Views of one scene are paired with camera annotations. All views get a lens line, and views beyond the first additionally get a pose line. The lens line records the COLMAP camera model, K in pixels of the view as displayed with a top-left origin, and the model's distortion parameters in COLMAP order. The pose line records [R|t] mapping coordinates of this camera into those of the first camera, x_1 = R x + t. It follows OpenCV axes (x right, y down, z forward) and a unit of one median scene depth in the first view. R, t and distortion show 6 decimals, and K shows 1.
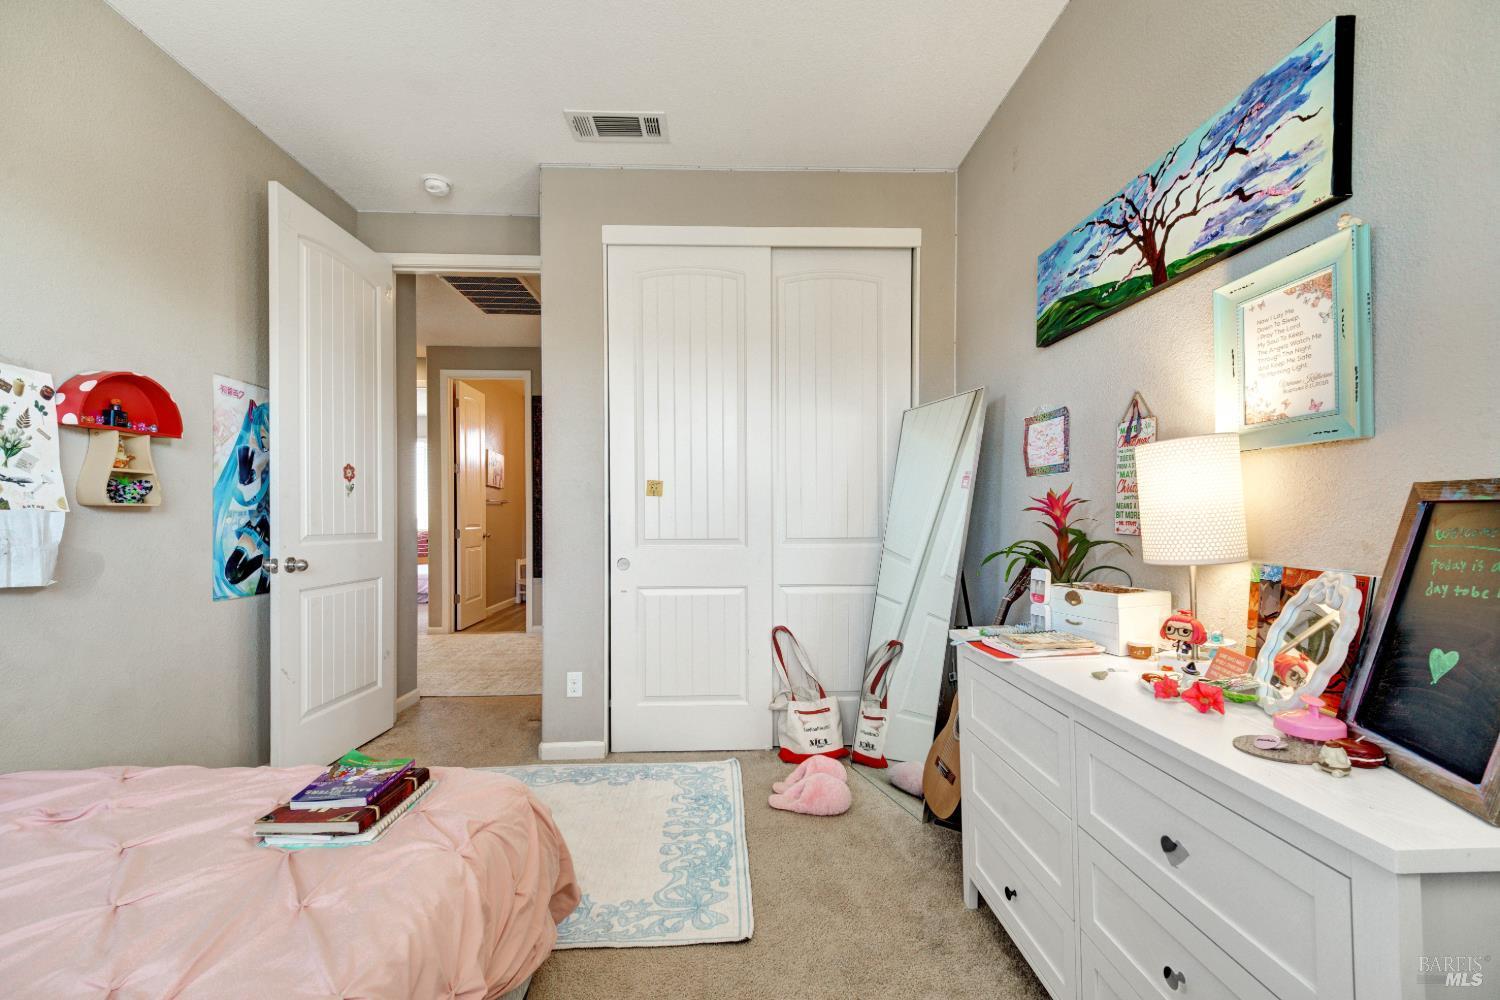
lens RADIAL K [[618.1, 0, 742.0], [0, 618.1, 521.1], [0, 0, 1]] dist [-0.011877, -0.000198]
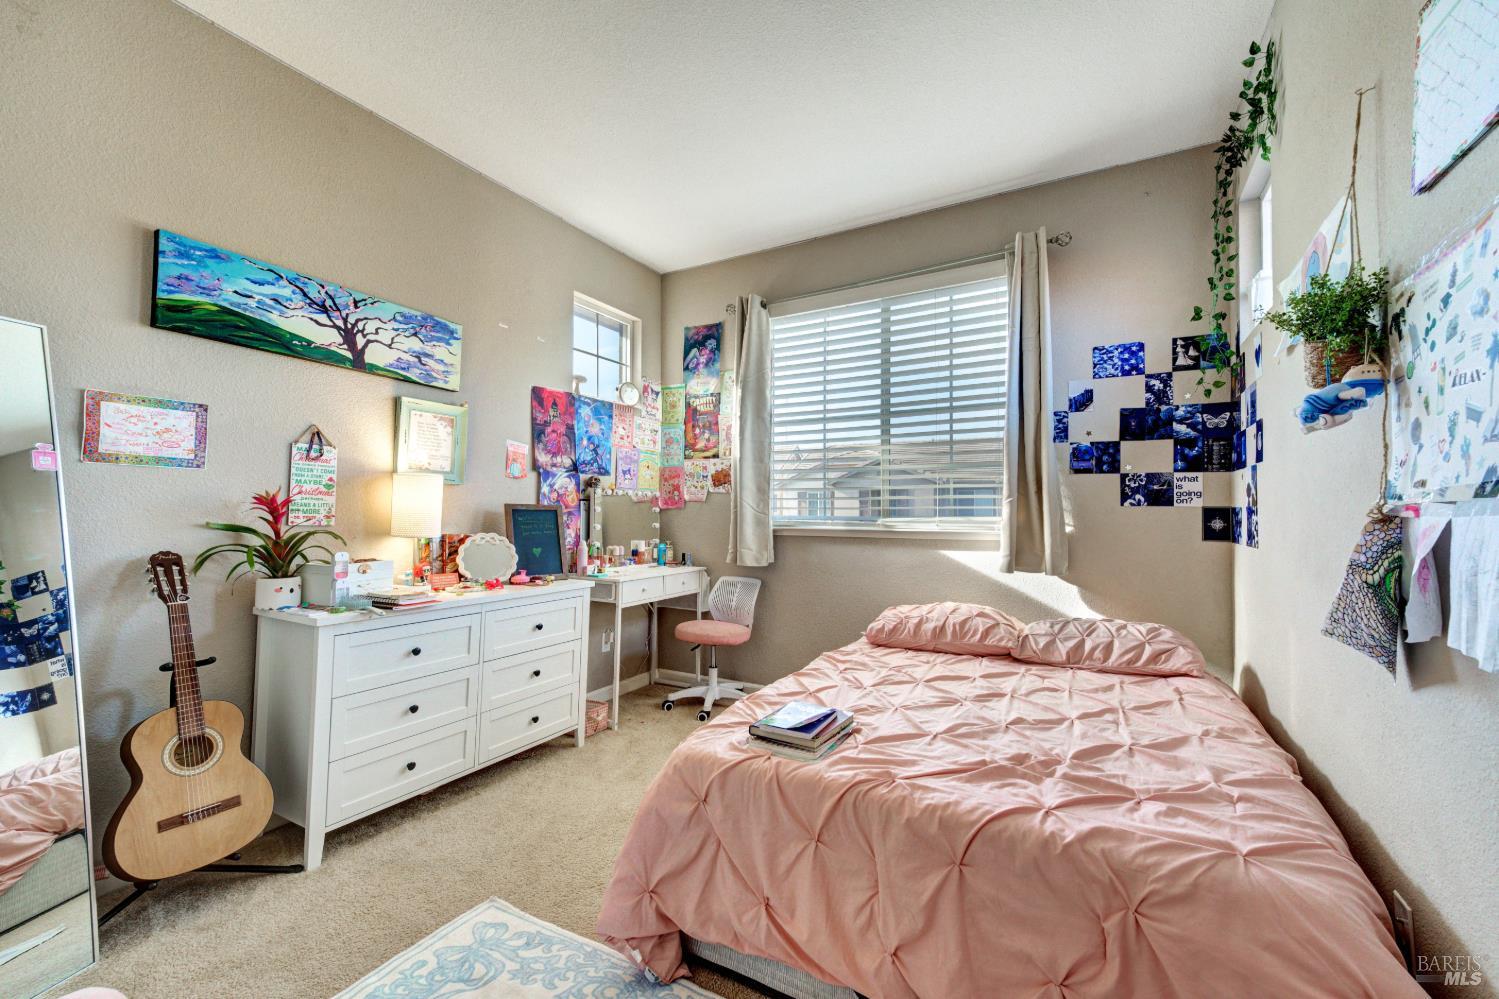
lens RADIAL K [[617.7, 0, 741.5], [0, 617.7, 520.6], [0, 0, 1]] dist [-0.011877, -0.000198]
pose [[-0.848252, 0.002836, 0.529586, -1.021516], [0.007705, 0.999946, 0.006985, 0.009324], [-0.529538, 0.010005, -0.848227, 1.823383]]
